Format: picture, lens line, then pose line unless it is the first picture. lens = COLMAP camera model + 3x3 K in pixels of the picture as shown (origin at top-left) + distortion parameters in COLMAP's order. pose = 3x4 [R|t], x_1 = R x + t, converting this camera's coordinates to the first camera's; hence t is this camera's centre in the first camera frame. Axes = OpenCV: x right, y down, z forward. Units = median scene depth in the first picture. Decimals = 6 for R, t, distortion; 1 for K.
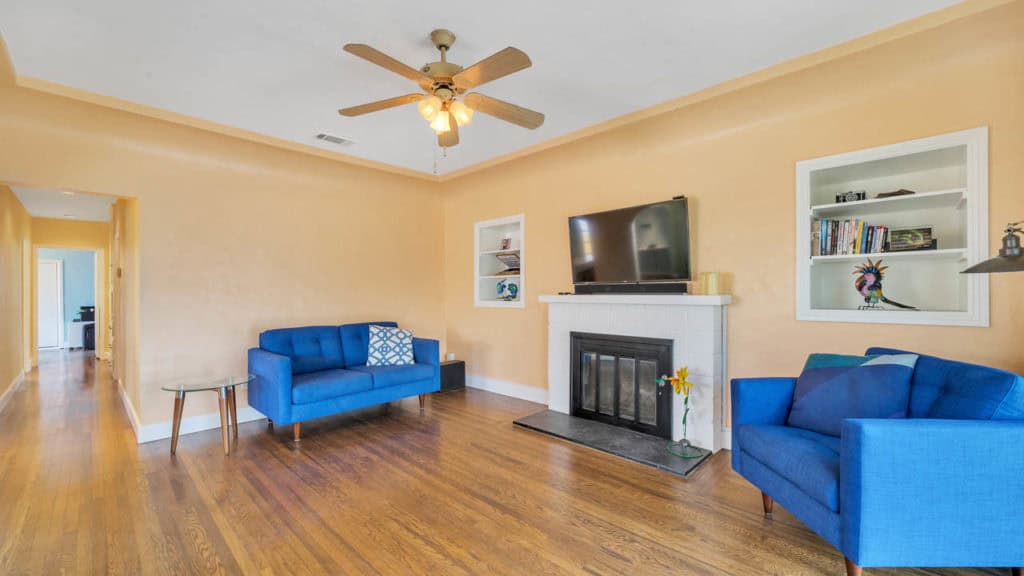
lens RADIAL K [[415.8, 0, 505.9], [0, 415.8, 295.5], [0, 0, 1]] dist [0.007218, -0.004077]
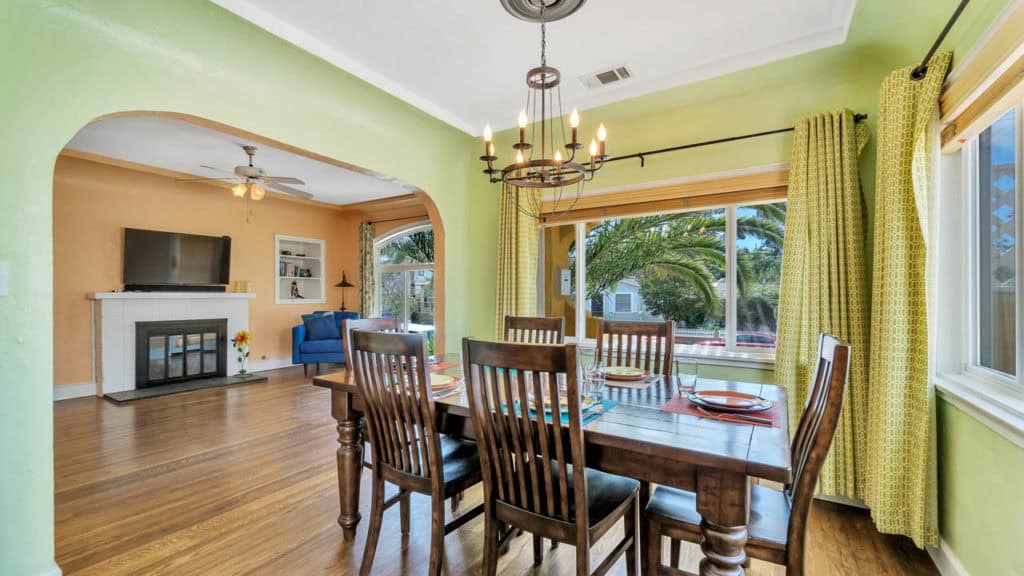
lens RADIAL K [[415.8, 0, 507.1], [0, 415.8, 292.9], [0, 0, 1]] dist [0.007218, -0.004077]
pose [[-0.213105, 0.006366, 0.977009, -2.225932], [0.004399, 0.999975, -0.005556, 0.020325], [-0.977019, 0.003114, -0.213128, 0.321676]]
